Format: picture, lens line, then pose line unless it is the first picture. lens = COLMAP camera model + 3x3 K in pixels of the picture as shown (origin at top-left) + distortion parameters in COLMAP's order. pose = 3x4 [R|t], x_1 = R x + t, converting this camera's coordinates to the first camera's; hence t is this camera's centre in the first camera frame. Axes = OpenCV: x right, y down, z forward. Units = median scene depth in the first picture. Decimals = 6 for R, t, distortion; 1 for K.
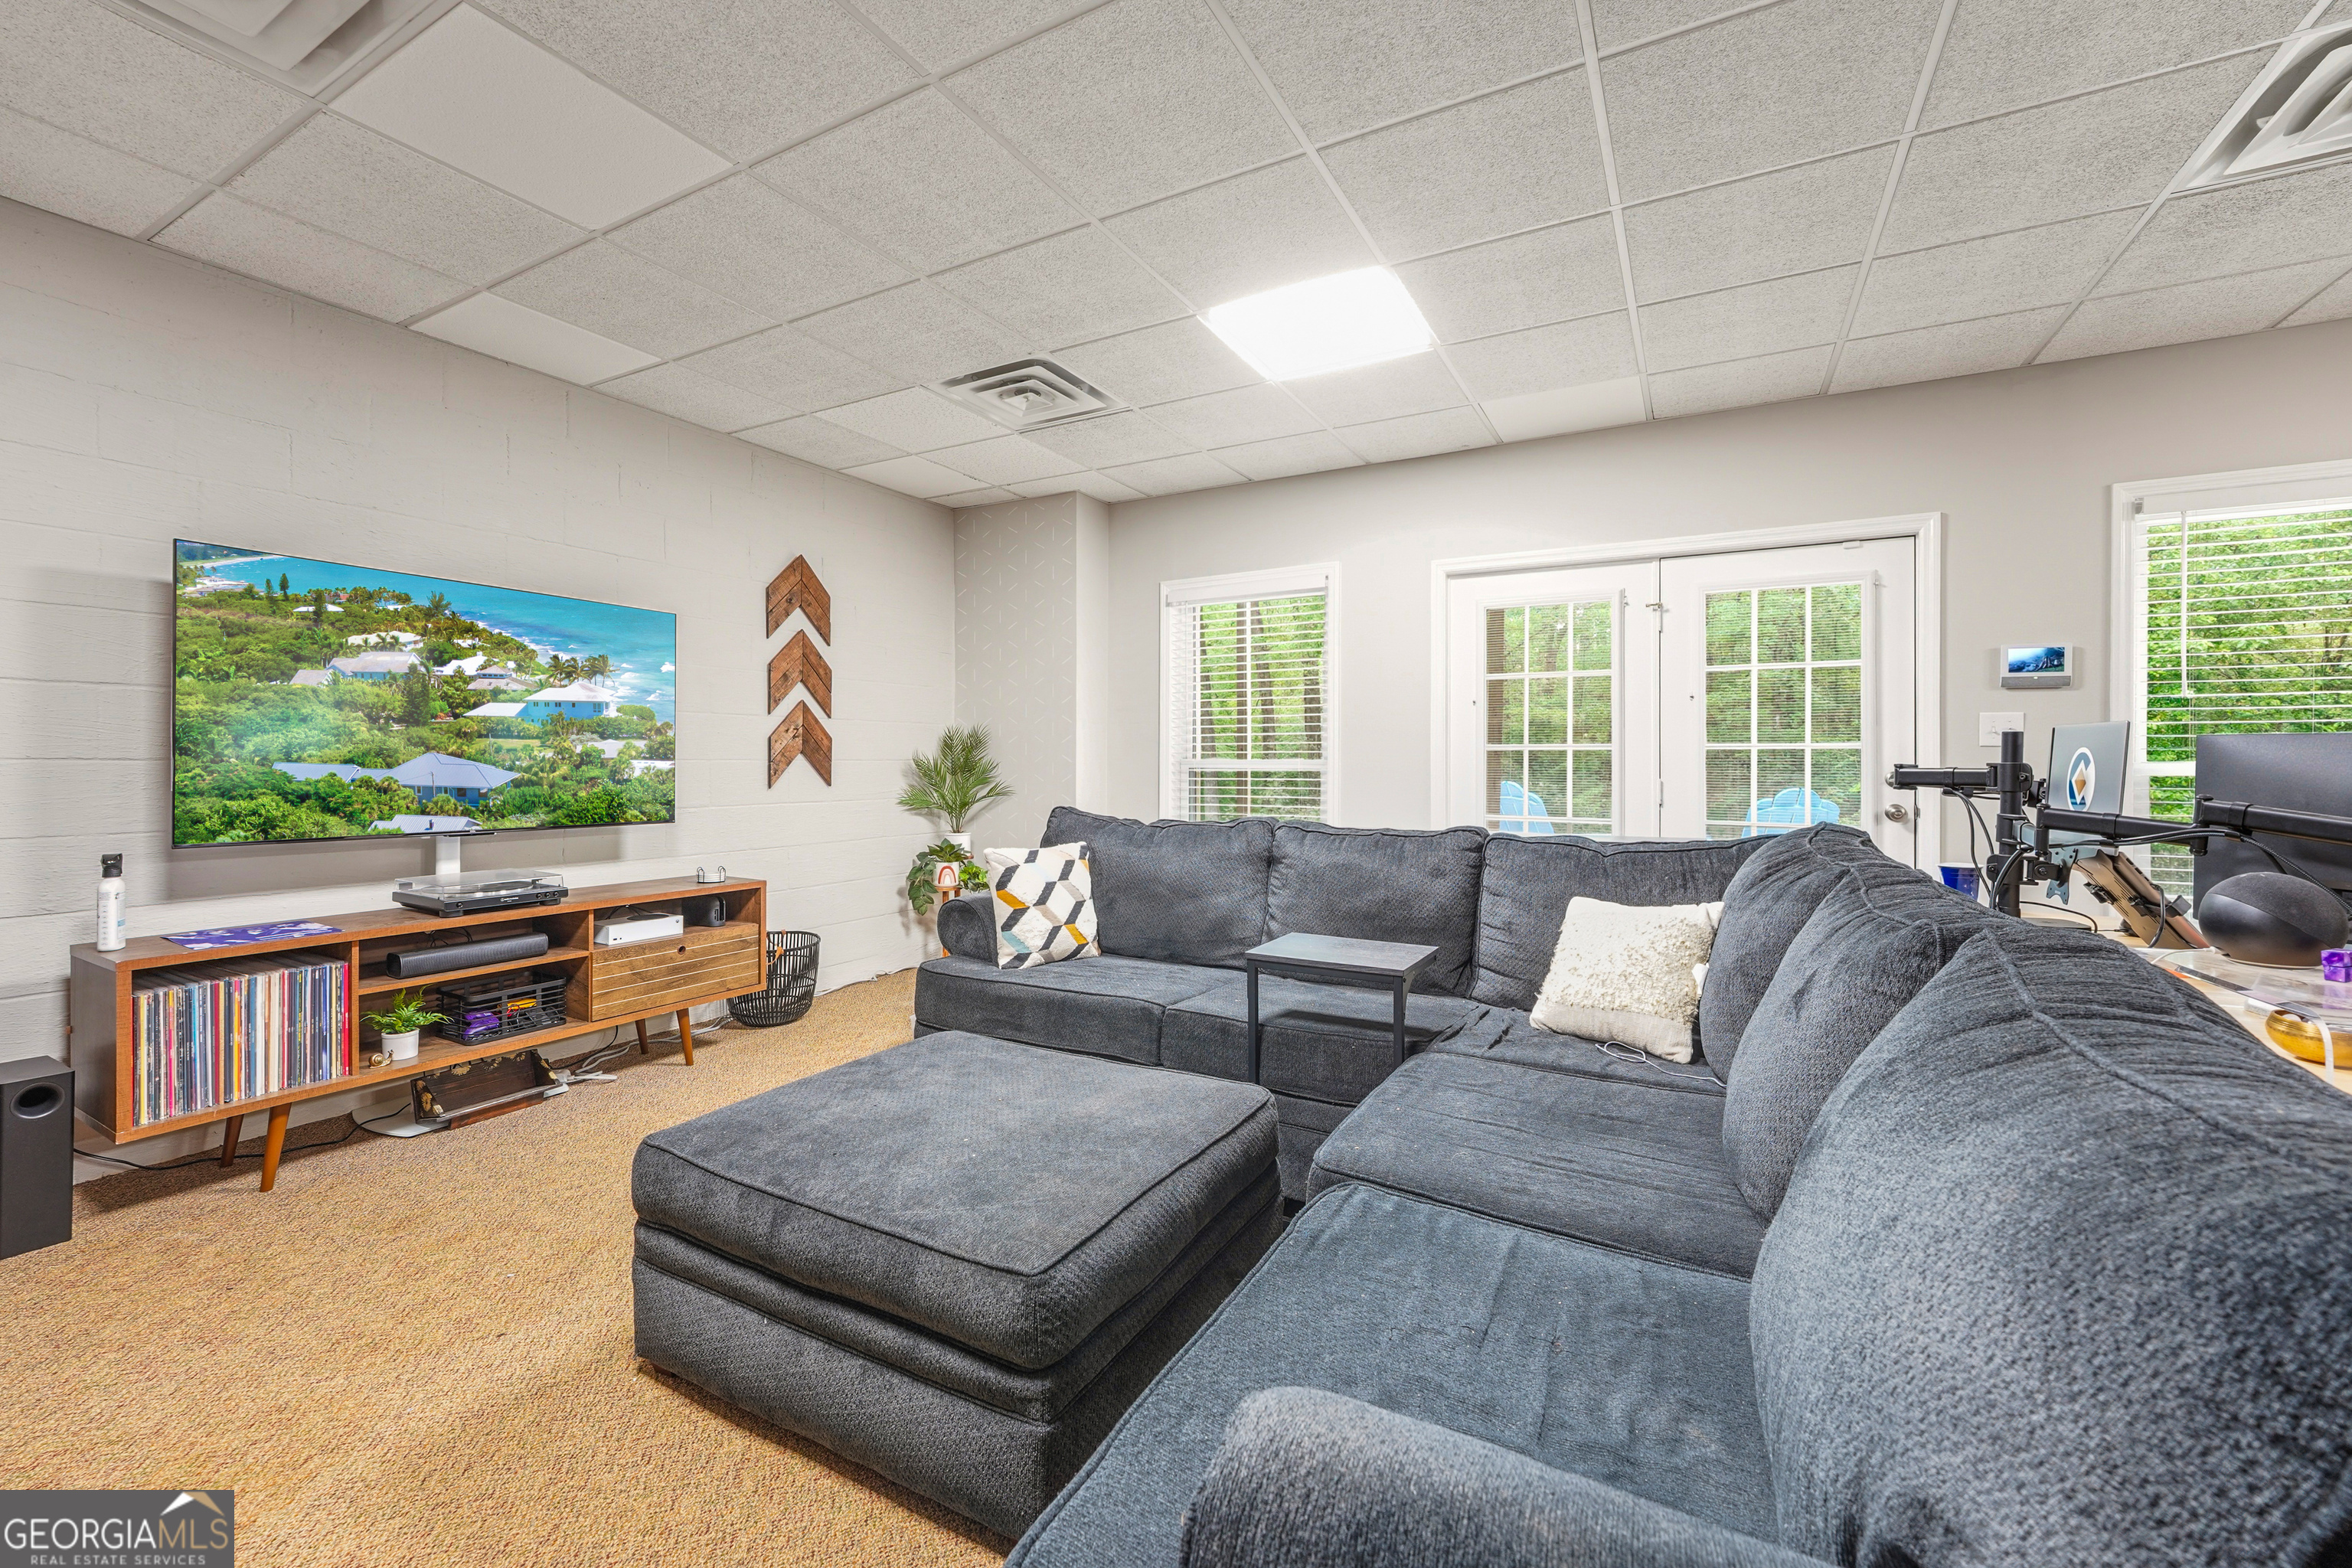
lens RADIAL K [[960.5, 0, 1165.4], [0, 960.5, 769.1], [0, 0, 1]] dist [-0.006937, 0.001444]
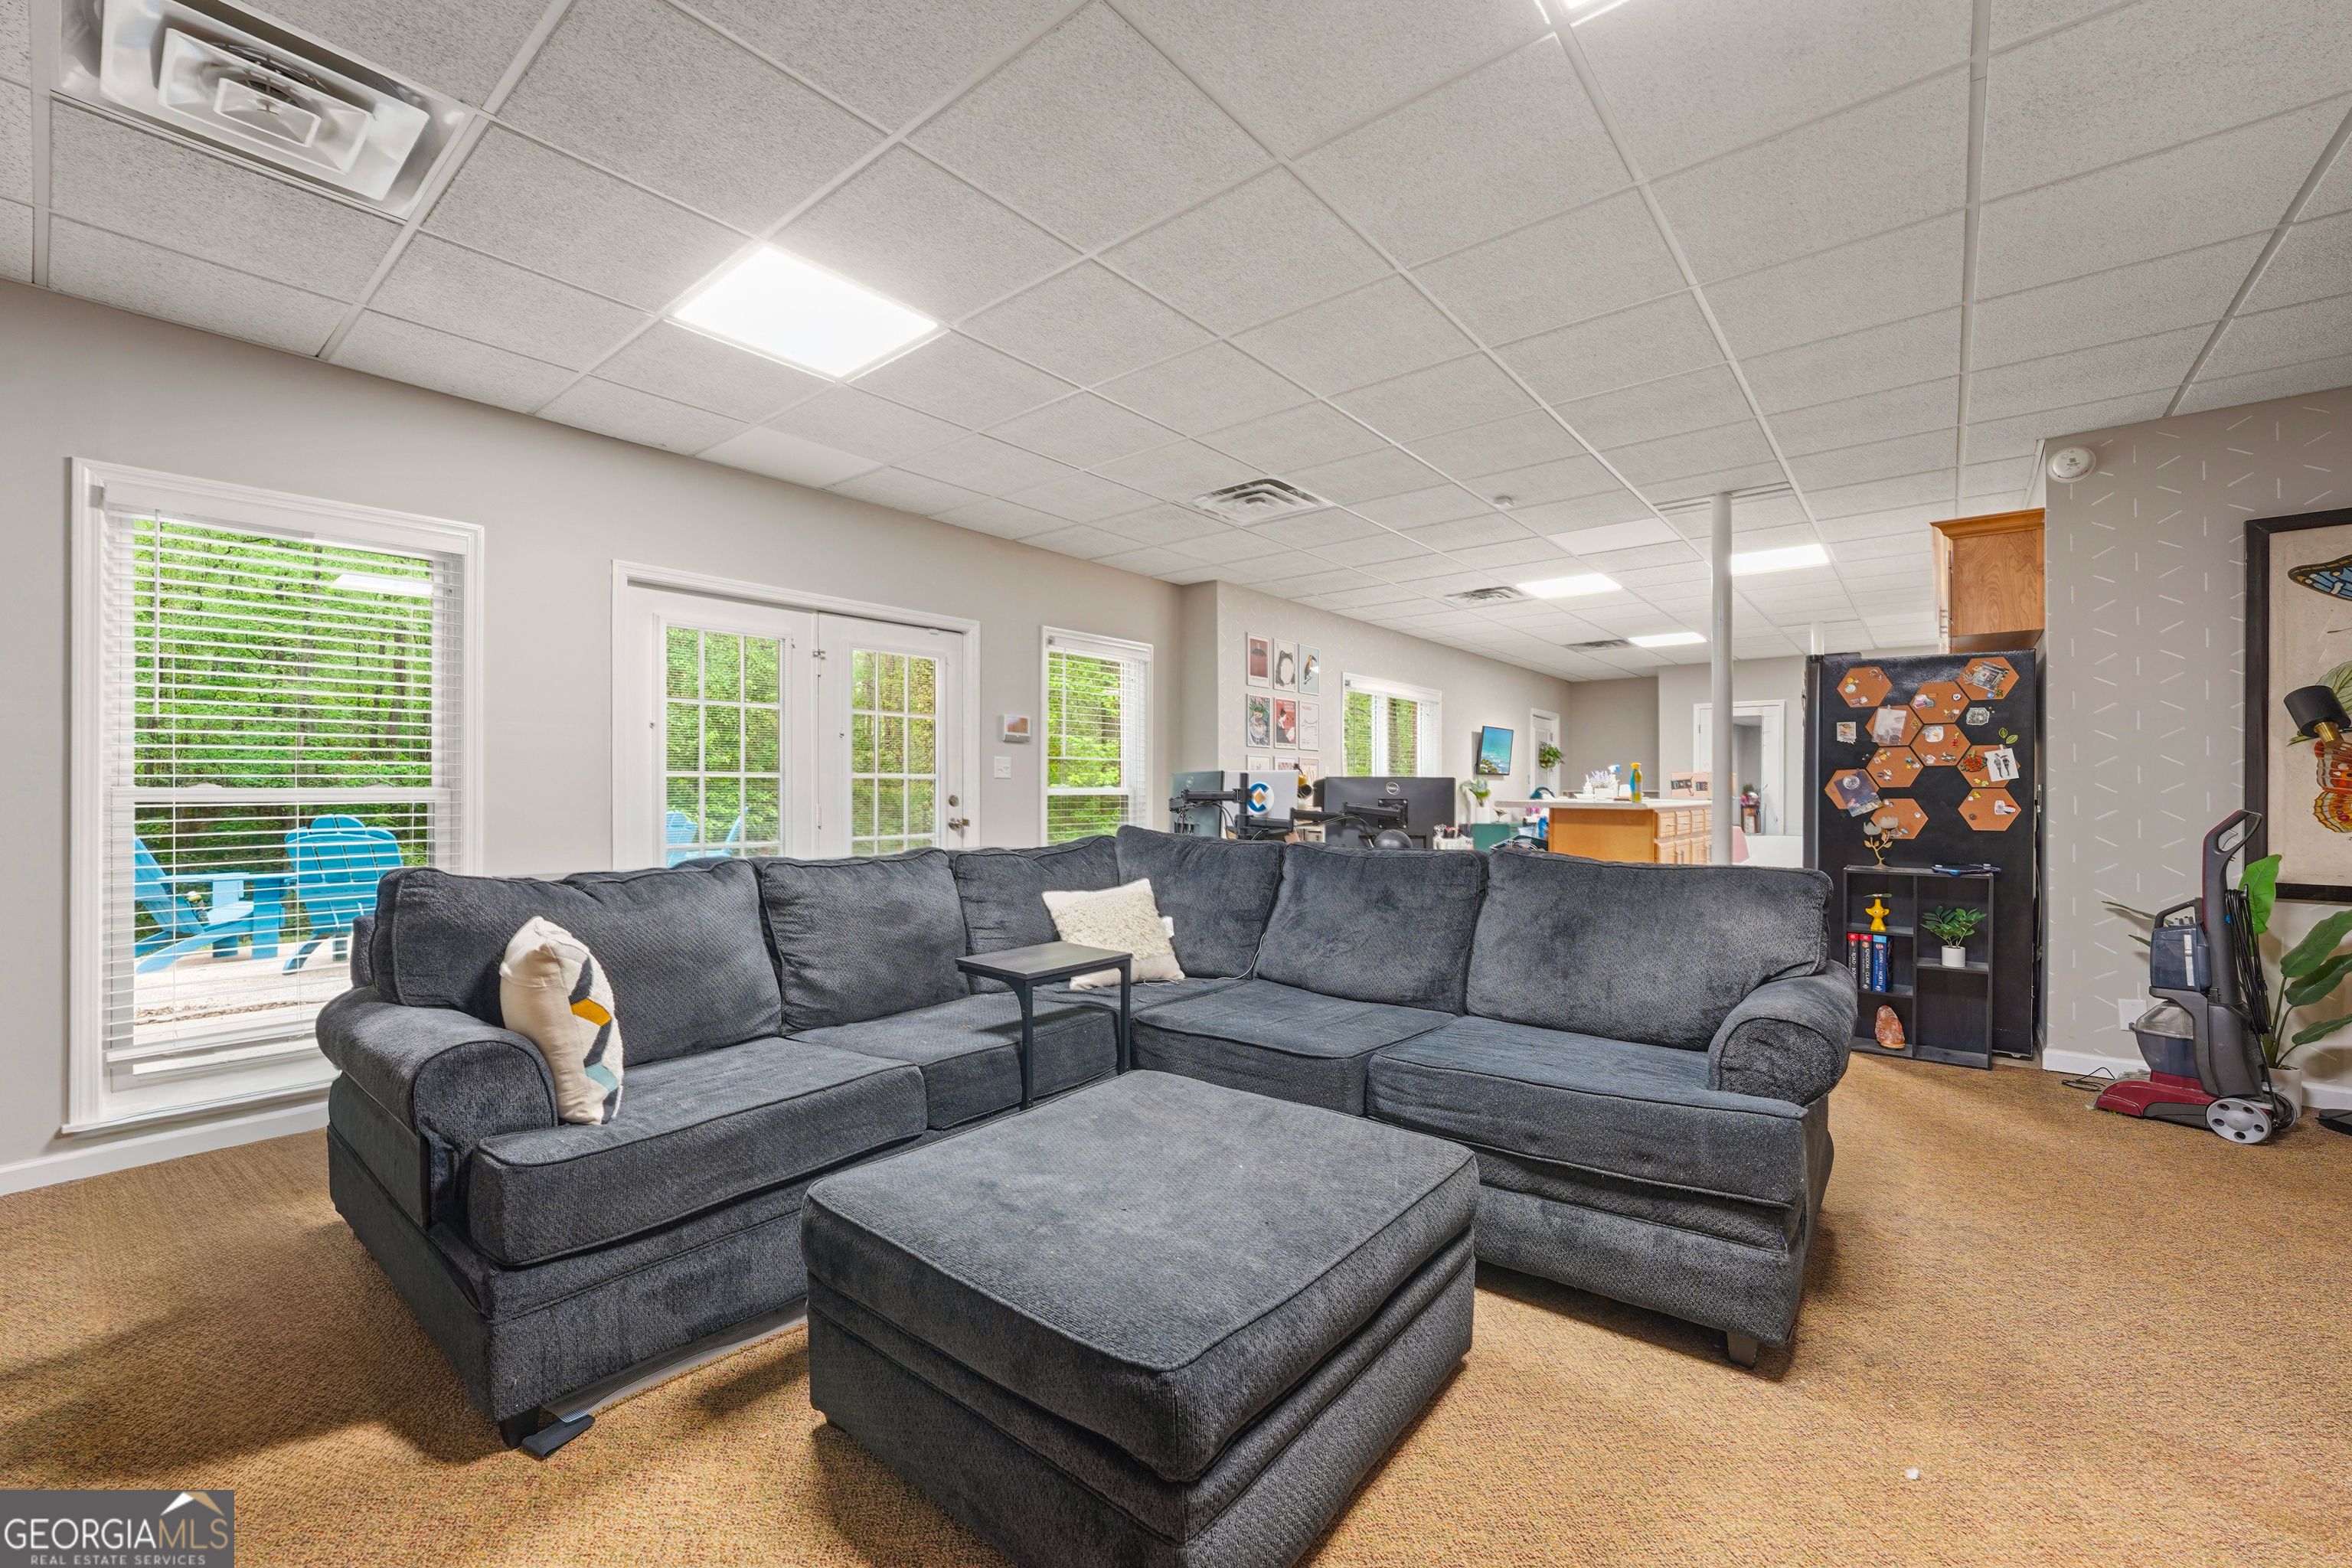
lens RADIAL K [[960.5, 0, 1162.3], [0, 960.5, 786.1], [0, 0, 1]] dist [-0.006937, 0.001444]
pose [[0.180799, 0.000421, 0.983520, -0.607255], [0.010548, 0.999942, -0.002367, -0.004777], [-0.983463, 0.010802, 0.180784, 0.448874]]
